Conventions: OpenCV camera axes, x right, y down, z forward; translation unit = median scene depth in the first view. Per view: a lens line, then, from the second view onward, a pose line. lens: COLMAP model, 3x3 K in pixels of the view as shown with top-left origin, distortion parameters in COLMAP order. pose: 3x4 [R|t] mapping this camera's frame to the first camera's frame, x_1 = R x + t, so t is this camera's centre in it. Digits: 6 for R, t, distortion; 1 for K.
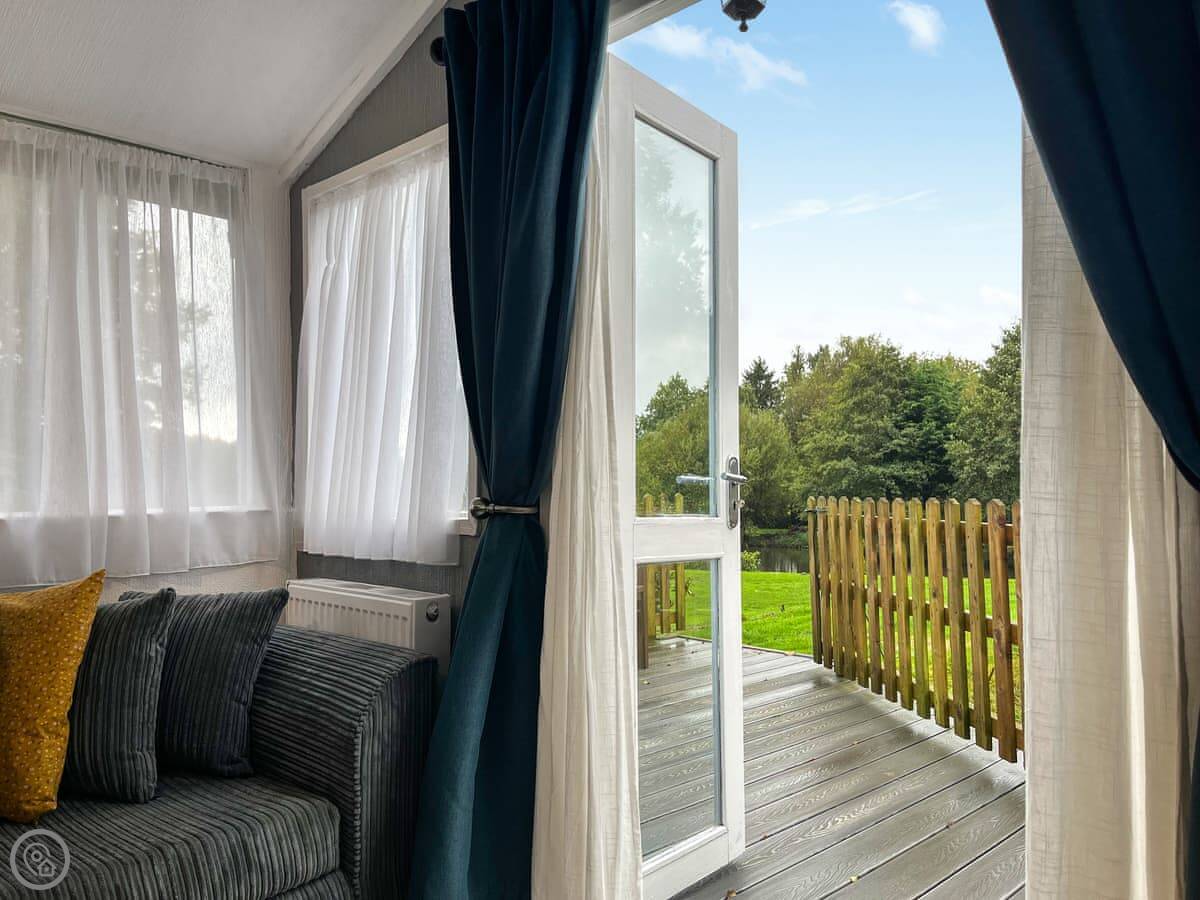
lens RADIAL K [[918.3, 0, 576.7], [0, 918.3, 451.6], [0, 0, 1]] dist [0.040768, 0.003880]
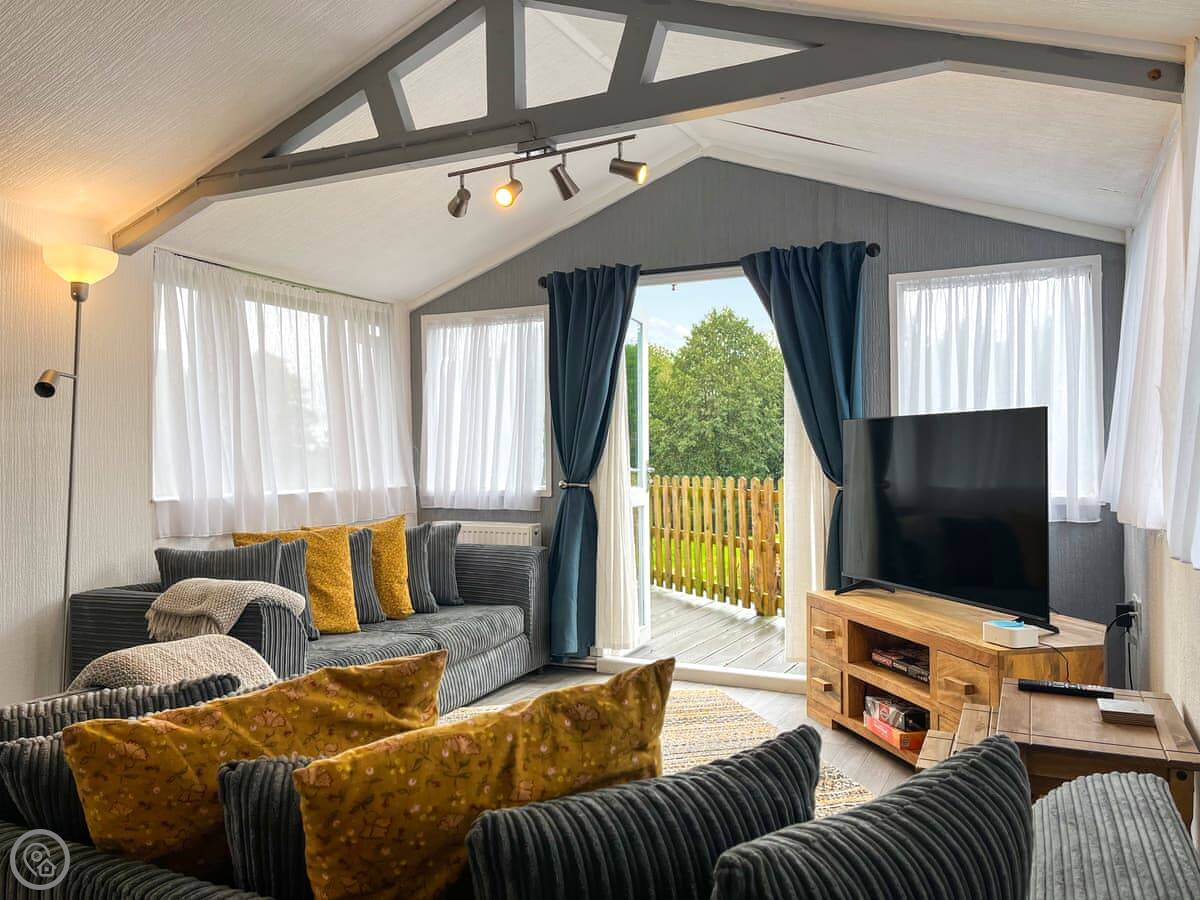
lens RADIAL K [[918.3, 0, 576.7], [0, 918.3, 451.6], [0, 0, 1]] dist [0.040768, 0.003880]
pose [[0.951054, -0.000126, 0.309024, -0.571829], [-0.008899, 0.999574, 0.027794, -0.062140], [-0.308896, -0.029183, 0.950648, -0.875148]]
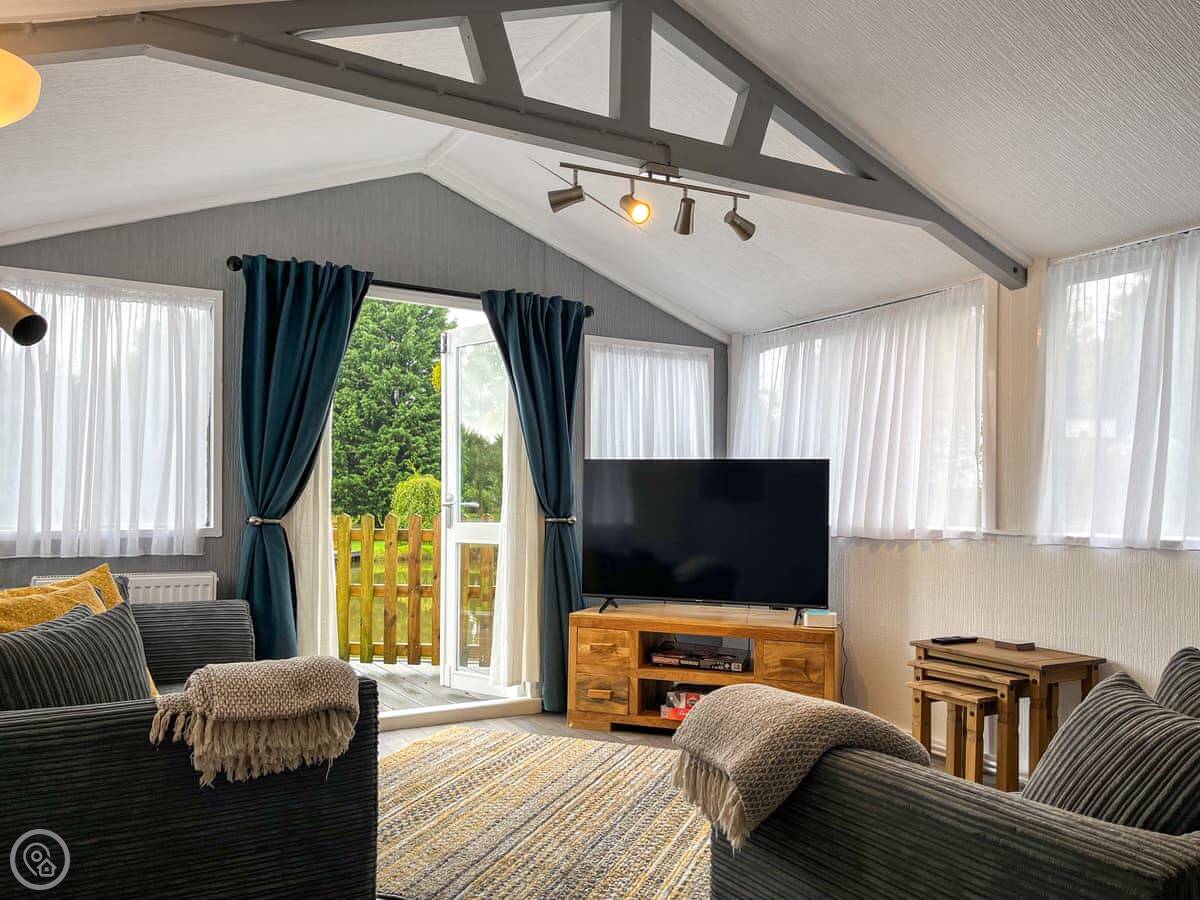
lens RADIAL K [[932.6, 0, 607.1], [0, 932.6, 494.1], [0, 0, 1]] dist [0.042173, -0.062801]
pose [[0.256334, 0.010732, 0.966529, -1.276083], [-0.044513, 0.999009, 0.000713, -0.018570], [-0.965563, -0.043205, 0.256558, -0.124285]]
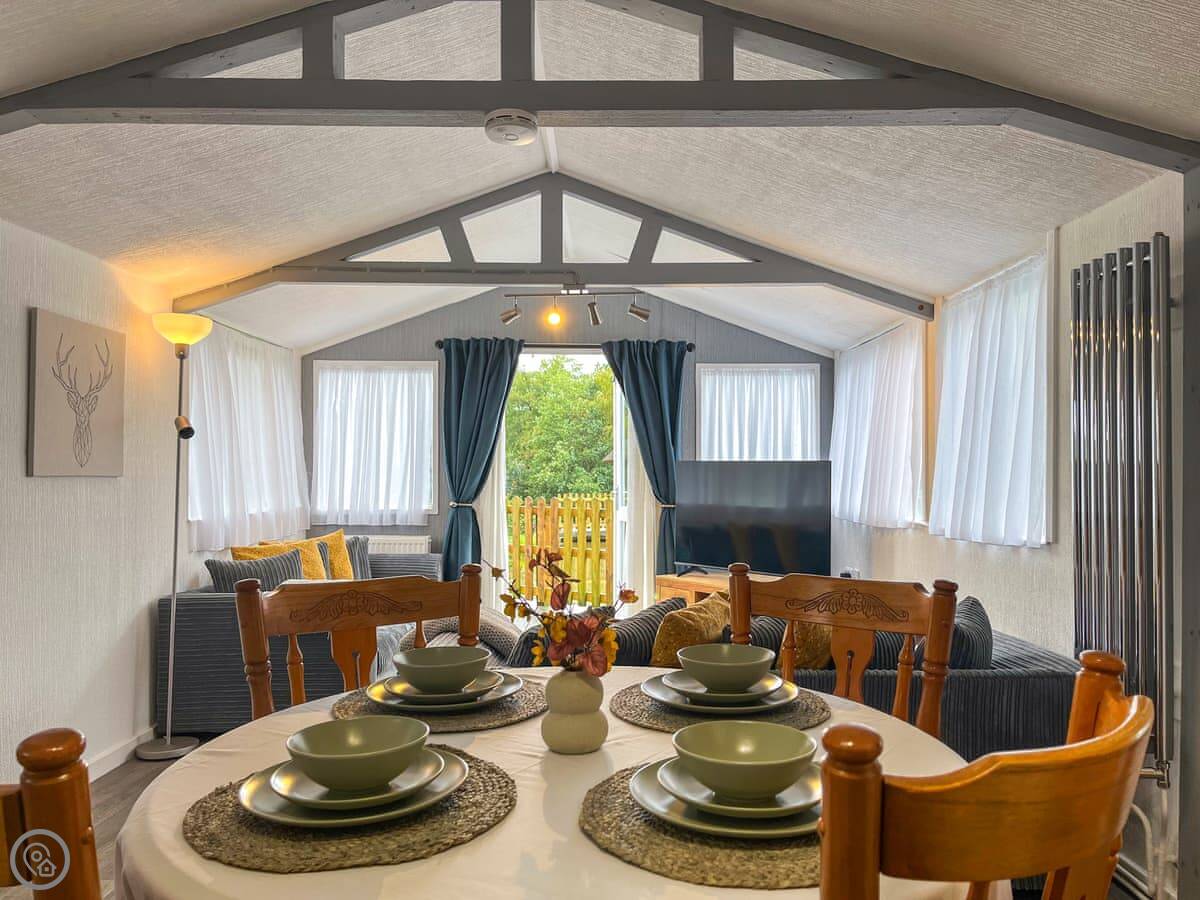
lens RADIAL K [[925.1, 0, 600.0], [0, 925.1, 450.0], [0, 0, 1]] dist [0.006700, 0.002791]
pose [[0.709666, 0.021679, 0.704204, -1.349366], [-0.032489, 0.999470, 0.001972, -0.097028], [-0.703788, -0.024278, 0.709995, -1.033329]]
